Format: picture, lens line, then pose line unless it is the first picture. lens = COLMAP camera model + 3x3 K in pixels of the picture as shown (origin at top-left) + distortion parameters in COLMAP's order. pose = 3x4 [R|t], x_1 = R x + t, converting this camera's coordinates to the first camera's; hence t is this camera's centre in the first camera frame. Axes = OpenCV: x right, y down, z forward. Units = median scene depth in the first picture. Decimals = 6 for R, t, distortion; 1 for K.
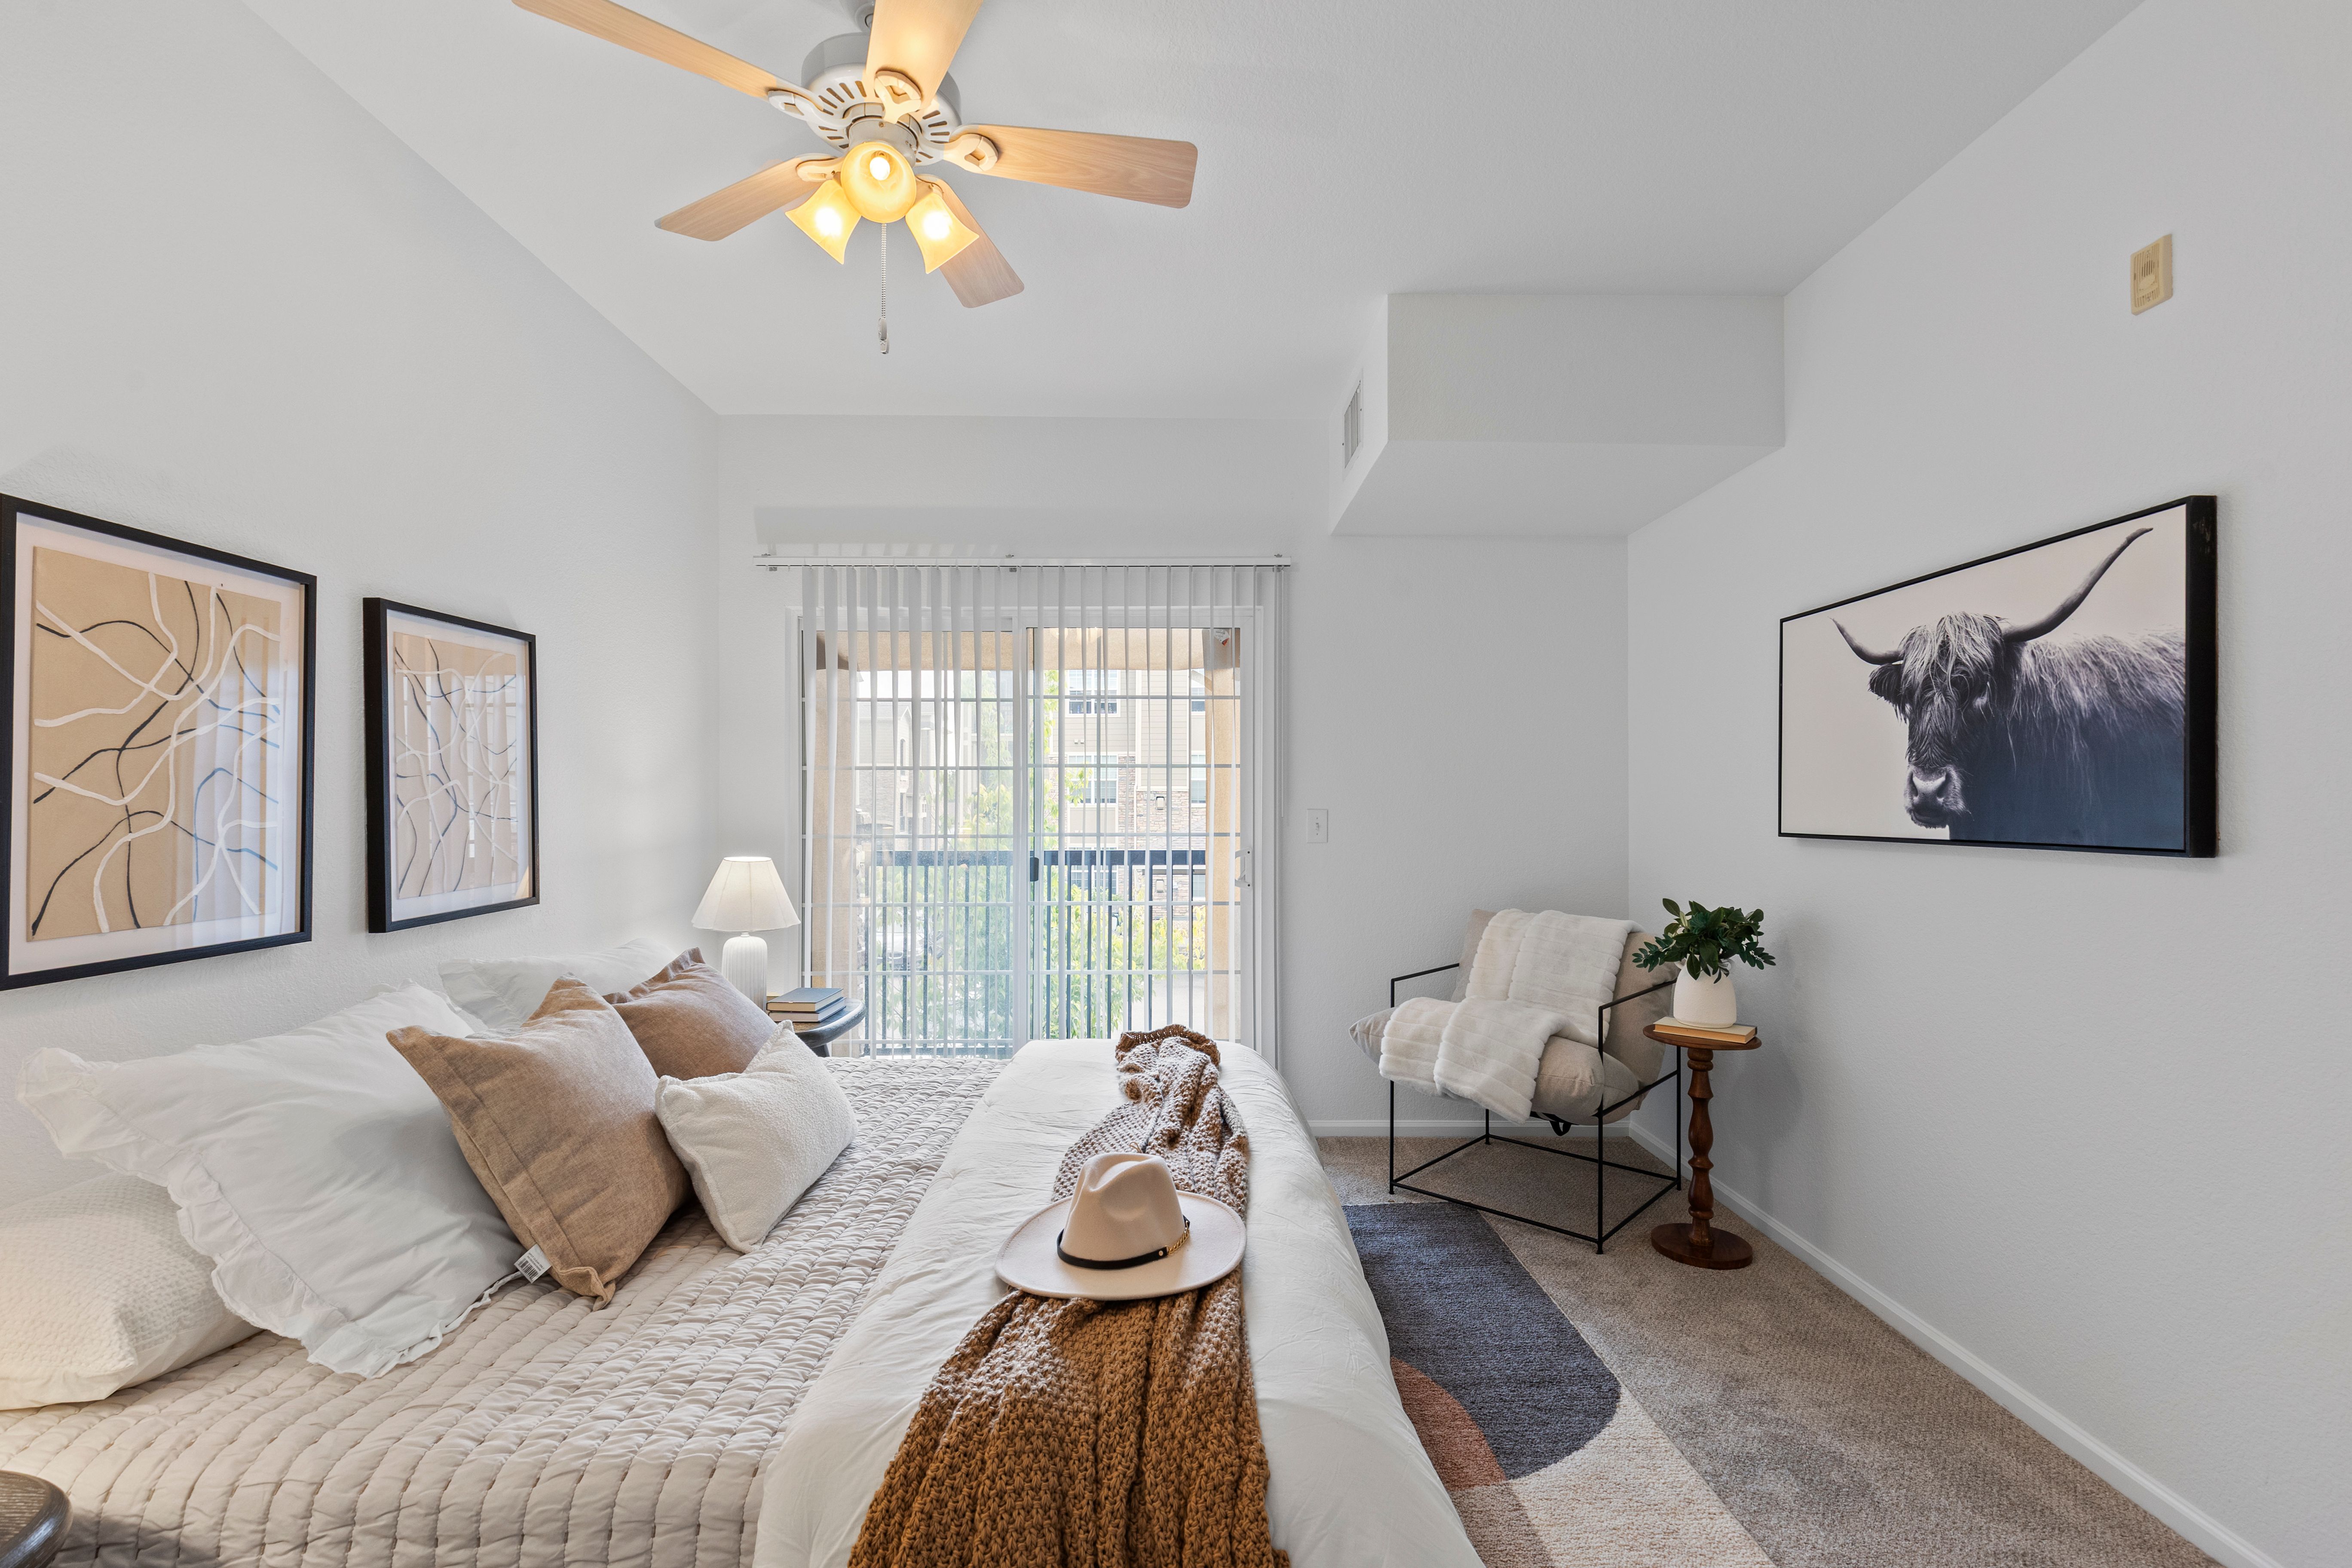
lens RADIAL K [[1066.2, 0, 1185.1], [0, 1066.2, 794.1], [0, 0, 1]] dist [0.001894, -0.000683]
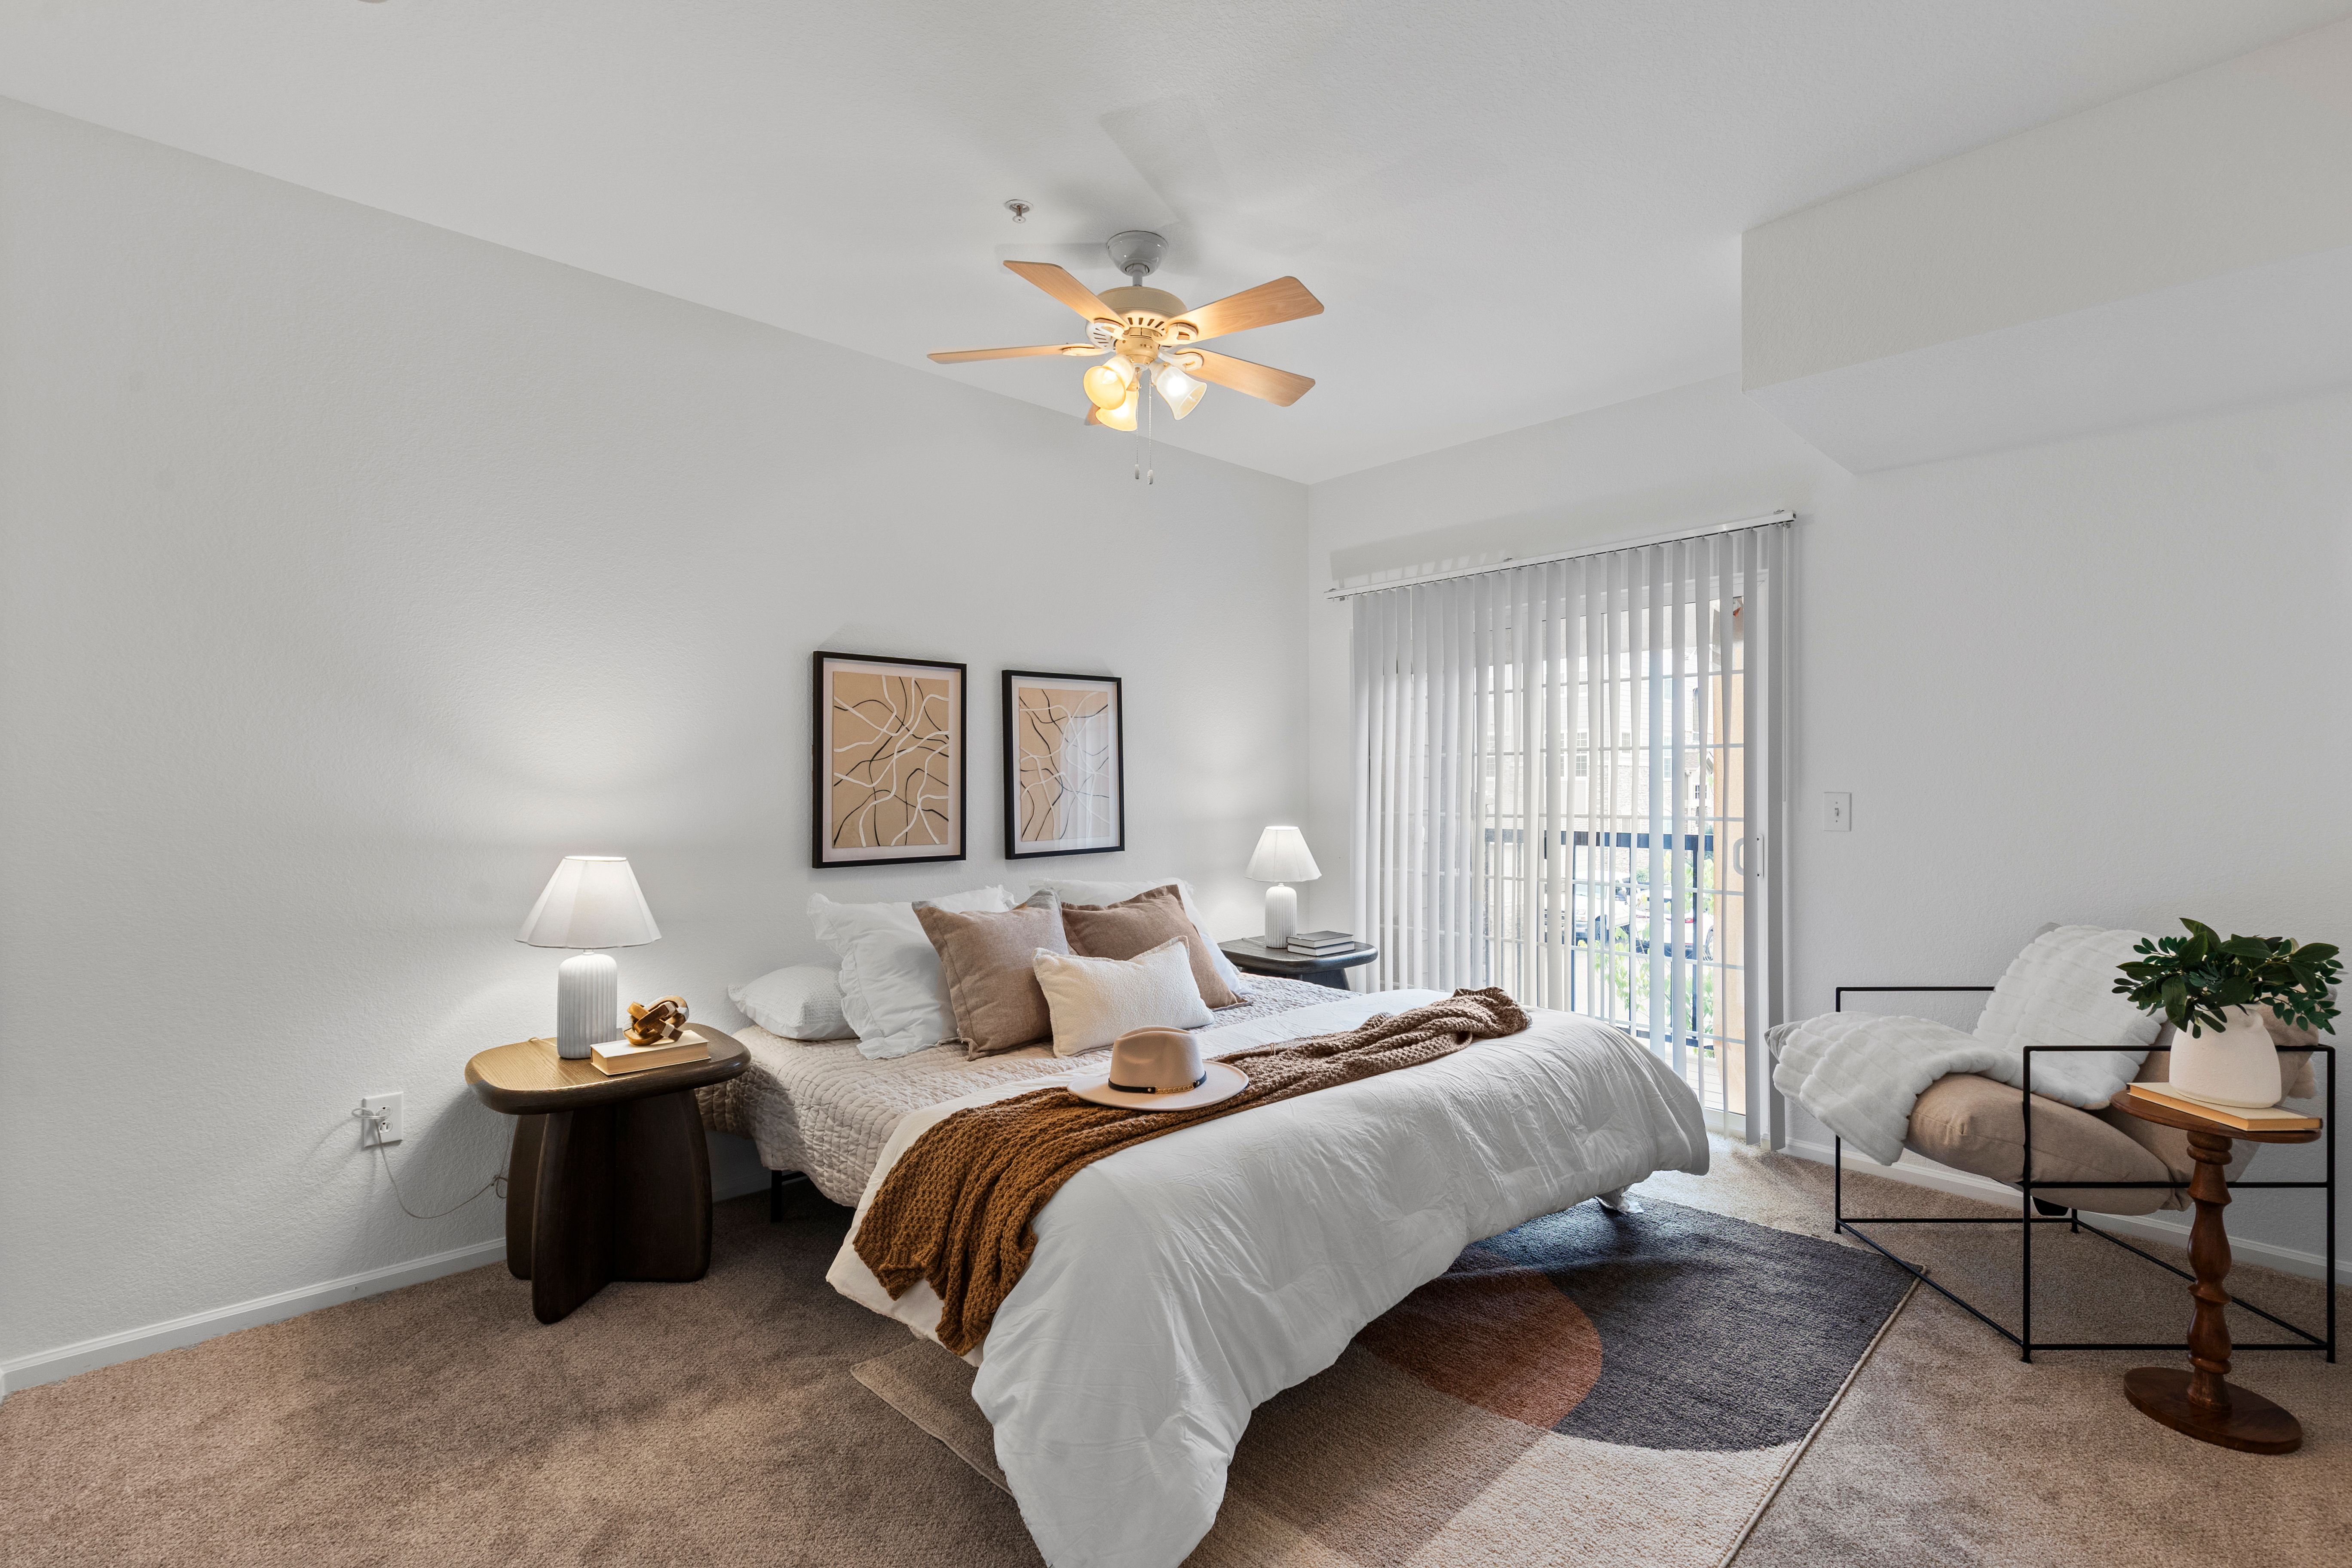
lens RADIAL K [[1067.1, 0, 1181.1], [0, 1067.1, 785.2], [0, 0, 1]] dist [0.004106, -0.000595]
pose [[0.672907, 0.000782, -0.739727, 0.720251], [0.006802, 0.999951, 0.007244, -0.003602], [0.739696, -0.009906, 0.672868, 0.023151]]
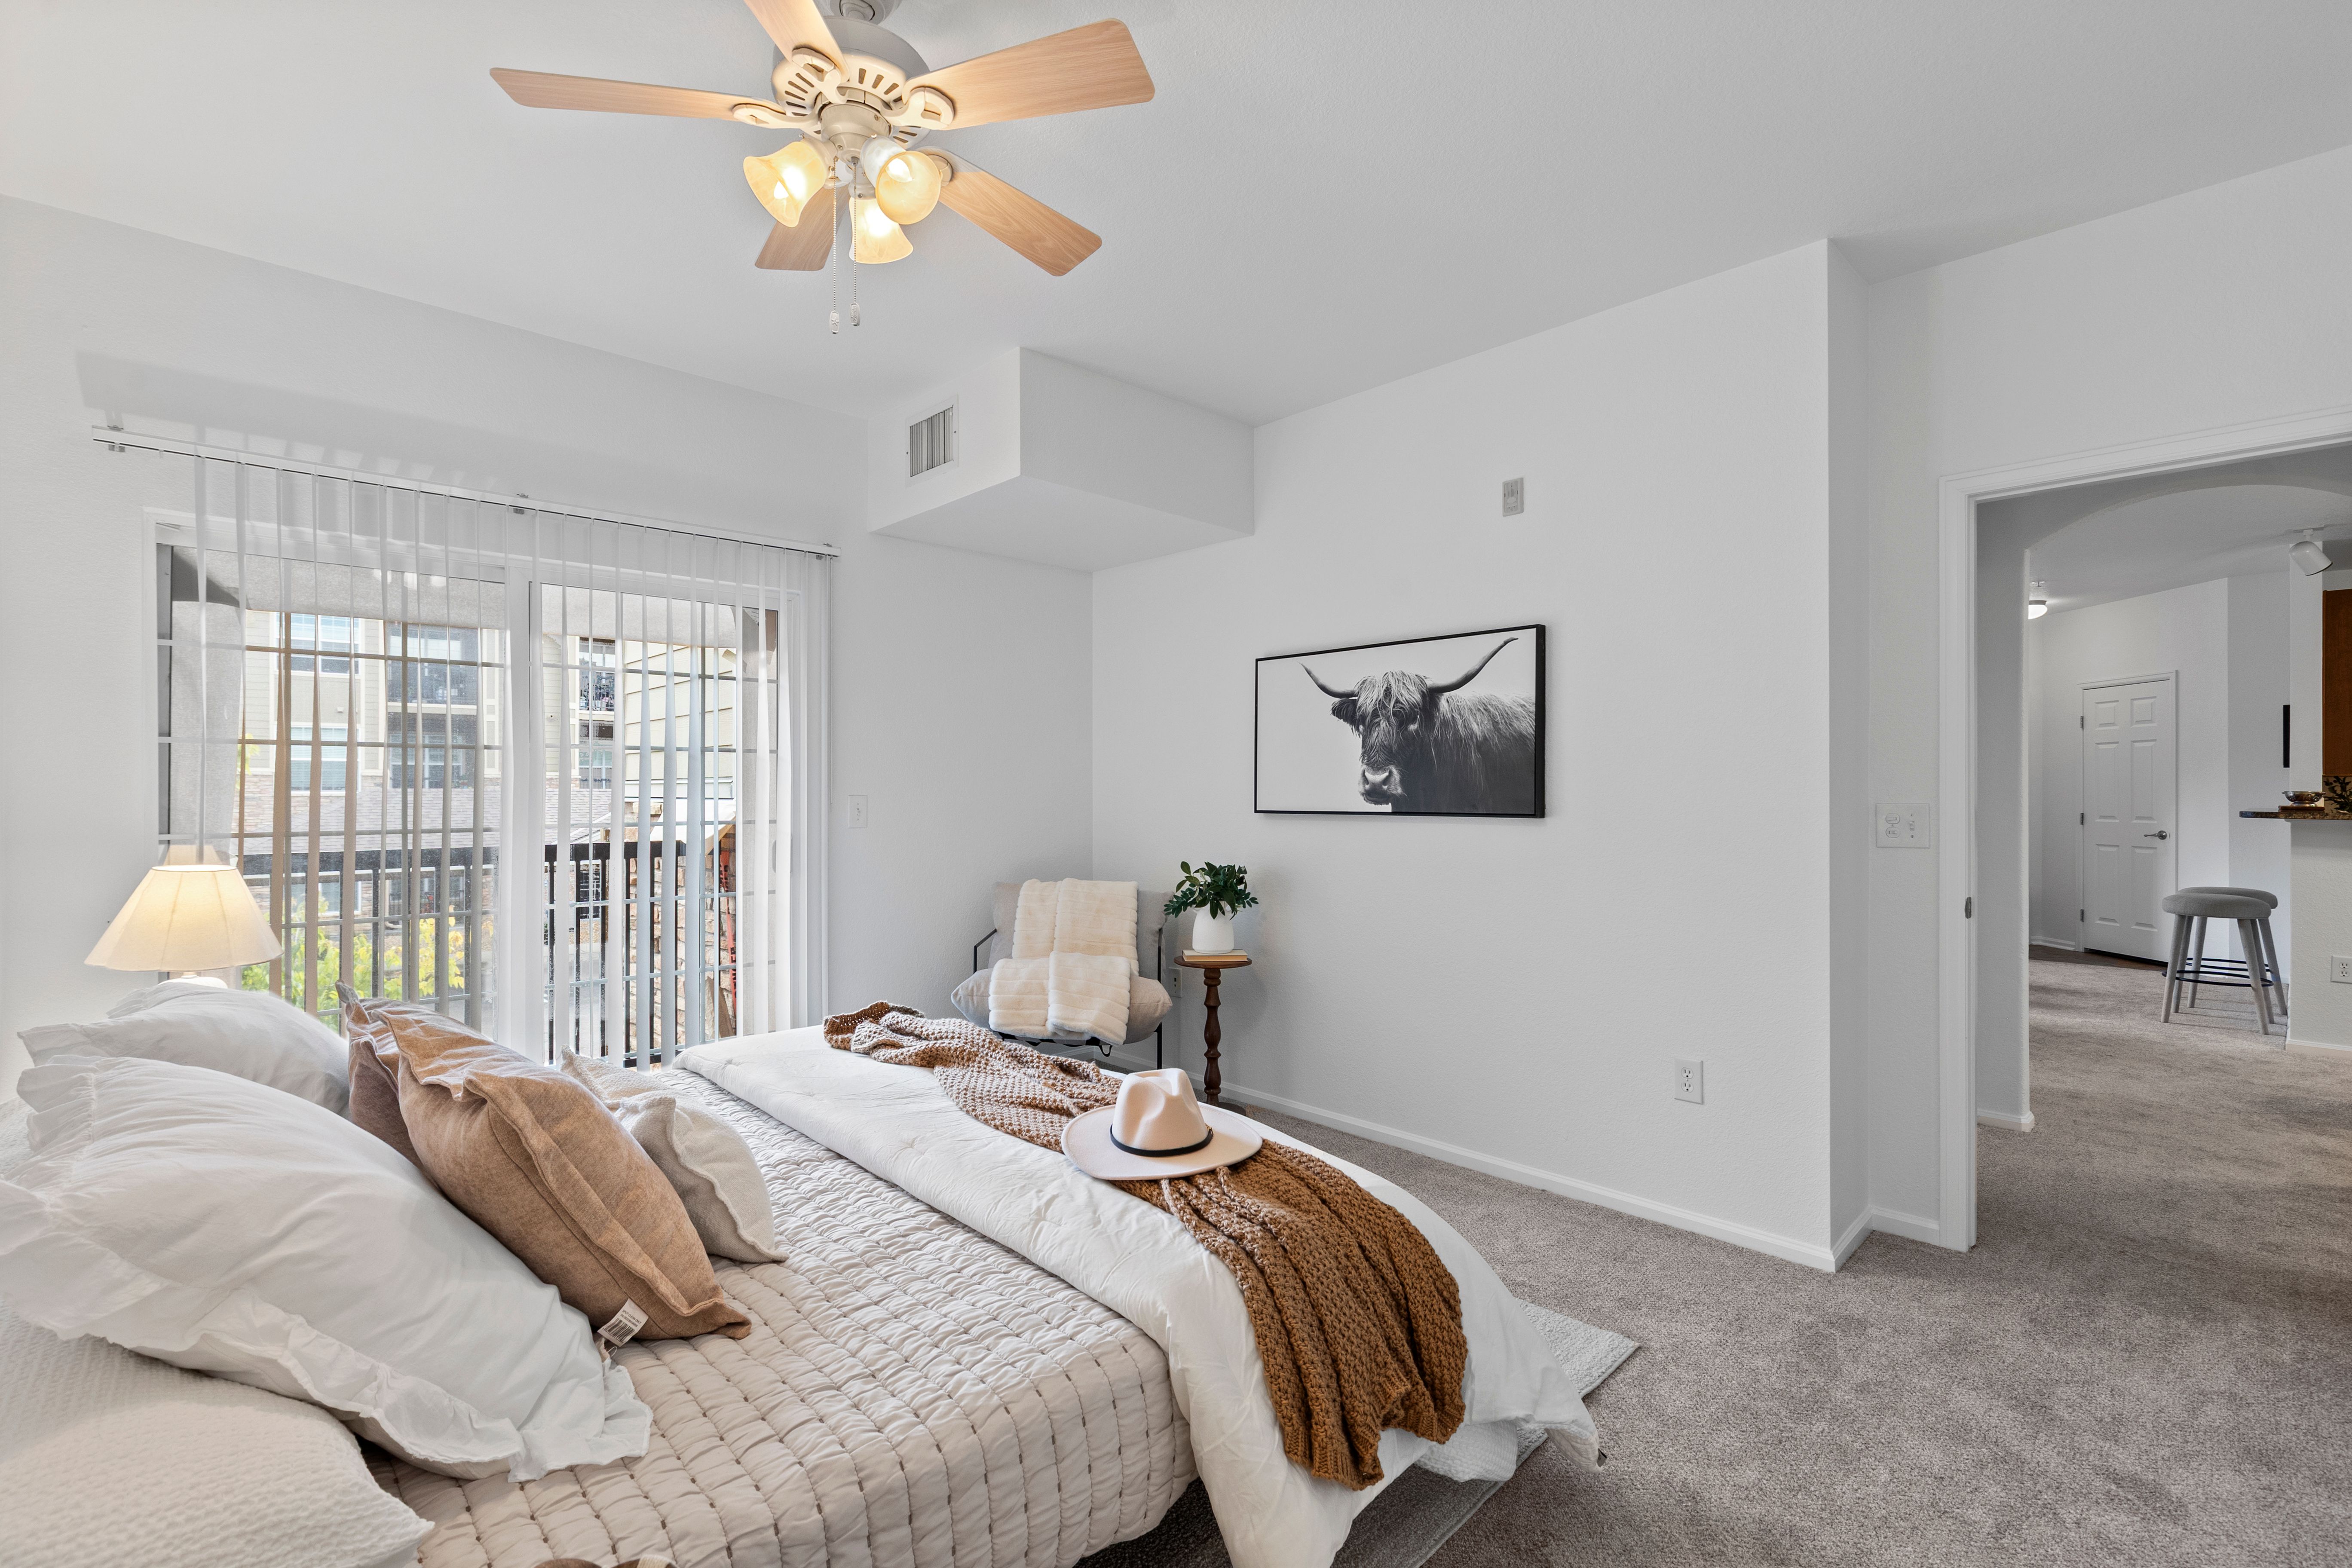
lens RADIAL K [[1067.1, 0, 1181.1], [0, 1067.1, 785.2], [0, 0, 1]] dist [0.004106, -0.000595]
pose [[0.732905, 0.003167, 0.680324, -0.612910], [-0.005898, 0.999981, 0.001699, 0.001553], [-0.680306, -0.005258, 0.732910, 0.045049]]
